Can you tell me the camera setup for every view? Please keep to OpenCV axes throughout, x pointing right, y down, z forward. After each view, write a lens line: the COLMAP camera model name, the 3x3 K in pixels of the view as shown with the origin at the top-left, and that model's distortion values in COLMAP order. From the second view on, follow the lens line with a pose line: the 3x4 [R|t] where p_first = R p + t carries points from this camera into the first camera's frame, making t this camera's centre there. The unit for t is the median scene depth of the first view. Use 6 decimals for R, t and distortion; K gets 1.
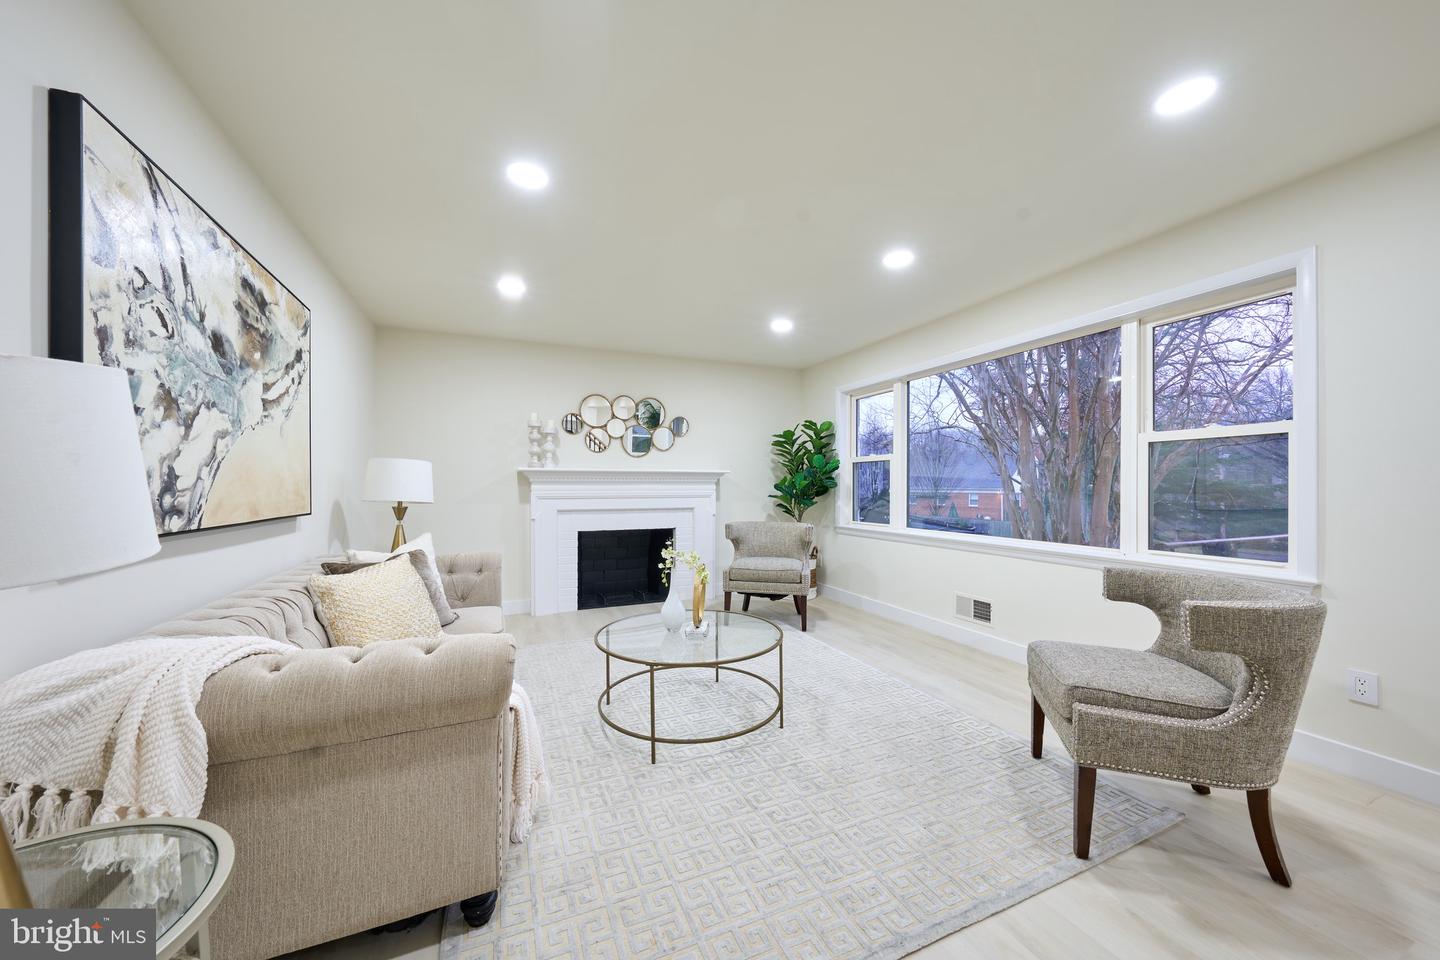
lens RADIAL K [[524.6, 0, 723.9], [0, 524.6, 484.8], [0, 0, 1]] dist [0.001448, -0.000549]
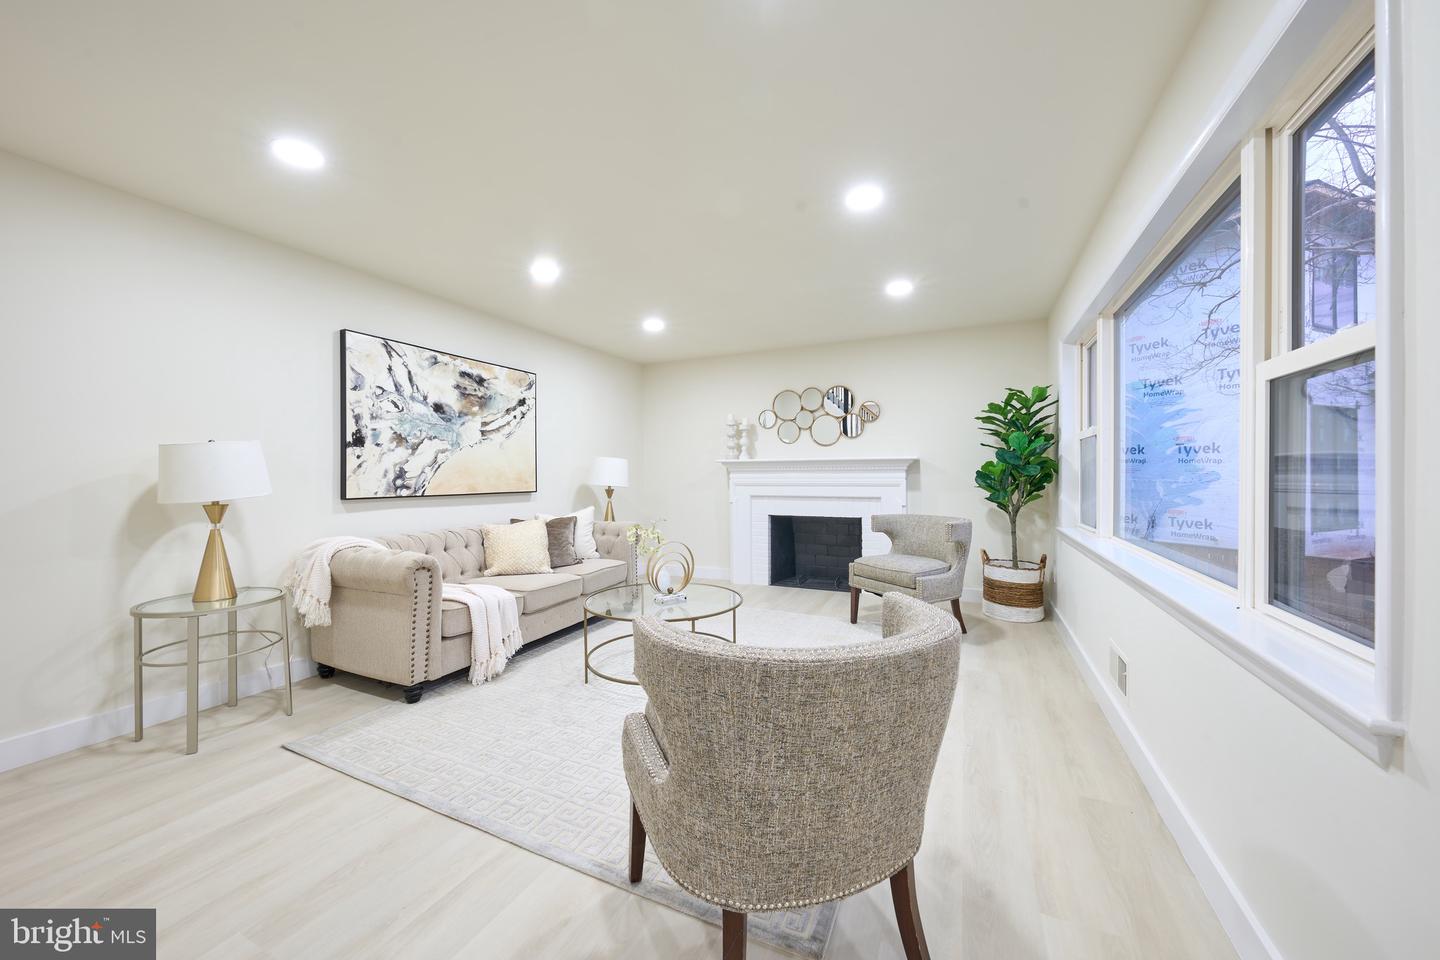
lens RADIAL K [[524.6, 0, 704.6], [0, 524.6, 477.0], [0, 0, 1]] dist [0.001448, -0.000549]
pose [[0.640715, 0.001110, -0.767778, 1.127064], [0.005641, 0.999965, 0.006153, 0.000227], [0.767758, -0.008273, 0.640686, 0.395708]]
